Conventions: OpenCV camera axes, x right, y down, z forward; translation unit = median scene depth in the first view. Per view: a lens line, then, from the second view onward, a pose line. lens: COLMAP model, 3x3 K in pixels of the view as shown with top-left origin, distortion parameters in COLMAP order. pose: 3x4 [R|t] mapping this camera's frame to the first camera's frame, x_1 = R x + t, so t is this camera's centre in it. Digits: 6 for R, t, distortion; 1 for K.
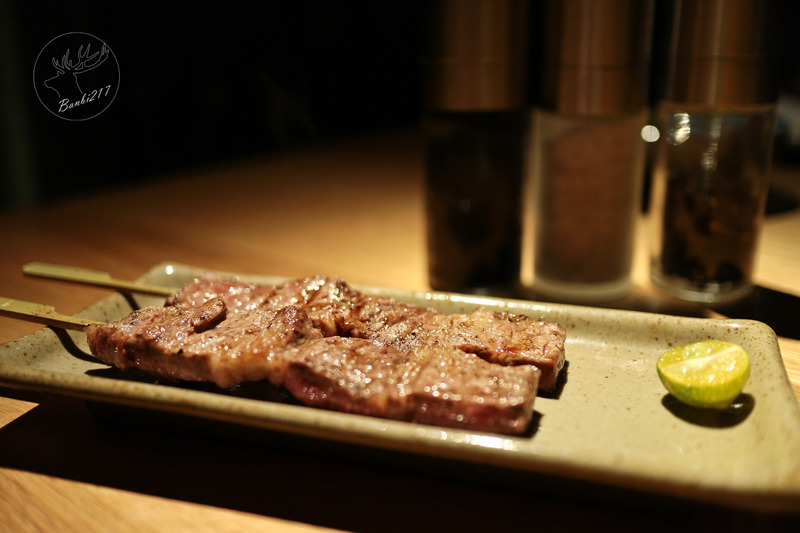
lens RADIAL K [[959.9, 0, 400.0], [0, 959.9, 266.5], [0, 0, 1]] dist [0.017530, 0.021304]
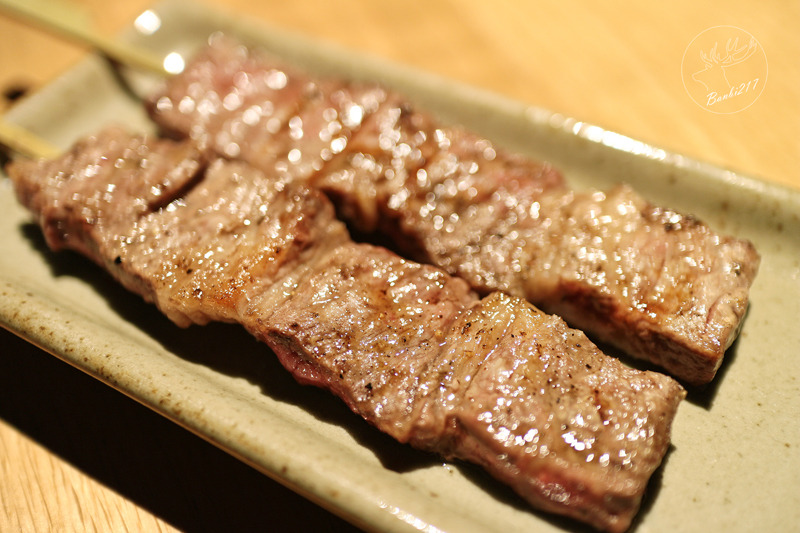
lens RADIAL K [[959.9, 0, 400.0], [0, 959.9, 266.5], [0, 0, 1]] dist [0.017530, 0.021304]
pose [[0.975407, 0.139633, -0.170541, 0.062761], [-0.031470, 0.854037, 0.519260, -0.239051], [0.218154, -0.501123, 0.837427, 0.484806]]
